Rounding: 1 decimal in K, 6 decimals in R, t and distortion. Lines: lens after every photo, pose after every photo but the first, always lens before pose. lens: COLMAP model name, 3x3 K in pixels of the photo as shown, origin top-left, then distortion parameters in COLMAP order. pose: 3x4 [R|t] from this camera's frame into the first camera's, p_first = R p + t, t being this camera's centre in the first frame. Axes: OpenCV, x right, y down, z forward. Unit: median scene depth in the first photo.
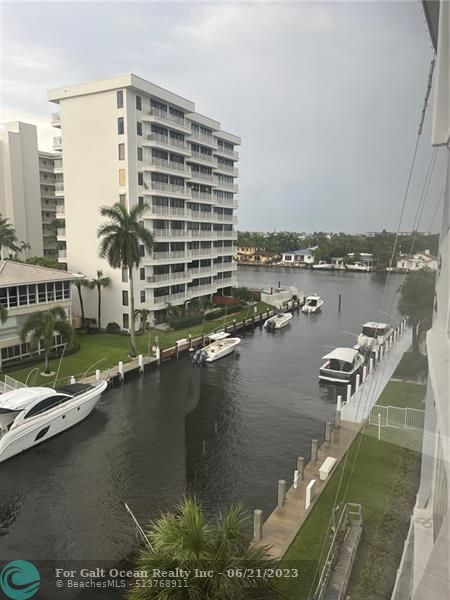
lens RADIAL K [[448.6, 0, 224.7], [0, 448.6, 299.5], [0, 0, 1]] dist [0.061989, -0.089865]
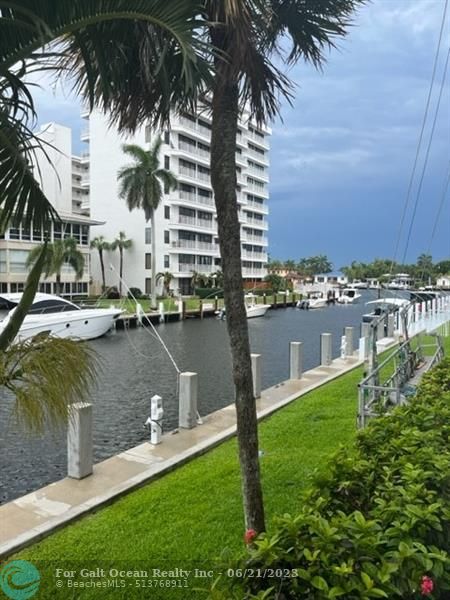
lens RADIAL K [[448.6, 0, 225.0], [0, 448.6, 299.7], [0, 0, 1]] dist [0.061989, -0.089865]
pose [[0.997730, 0.002540, -0.067293, 0.002169], [-0.008779, 0.995667, -0.092577, 0.156767], [0.066766, 0.092958, 0.993429, 0.084255]]
